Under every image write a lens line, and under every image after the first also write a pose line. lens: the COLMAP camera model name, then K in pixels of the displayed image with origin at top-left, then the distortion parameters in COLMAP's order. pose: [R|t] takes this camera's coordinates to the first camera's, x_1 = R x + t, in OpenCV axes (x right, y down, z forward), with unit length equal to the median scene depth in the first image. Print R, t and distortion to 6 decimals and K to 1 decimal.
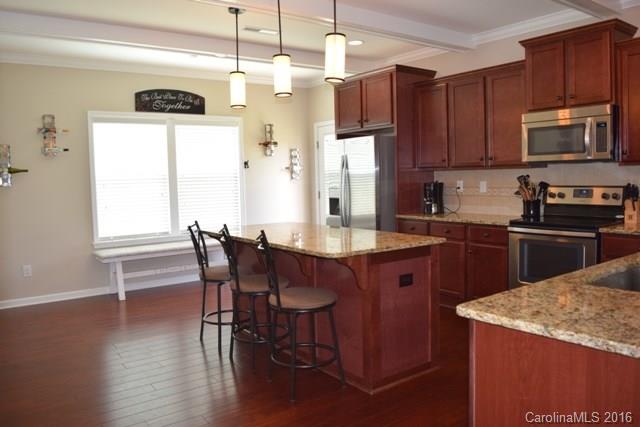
lens RADIAL K [[498.5, 0, 320.0], [0, 498.5, 213.5], [0, 0, 1]] dist [-0.080813, 0.003635]
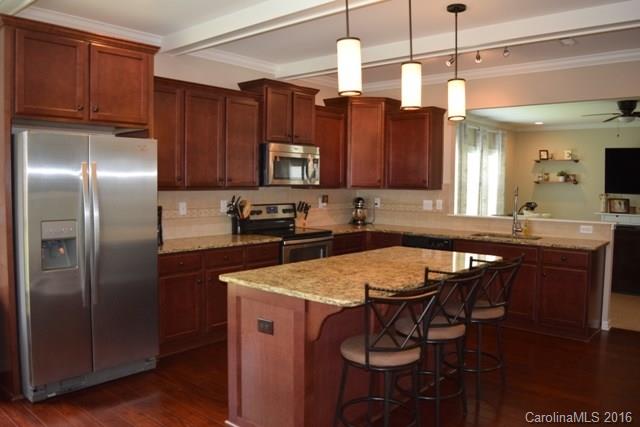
lens RADIAL K [[498.5, 0, 320.0], [0, 498.5, 213.5], [0, 0, 1]] dist [-0.080813, 0.003635]
pose [[-0.218522, -0.019330, 0.975641, -0.792020], [0.082191, 0.995887, 0.038140, -0.073749], [-0.972365, 0.088523, -0.216034, 1.189978]]
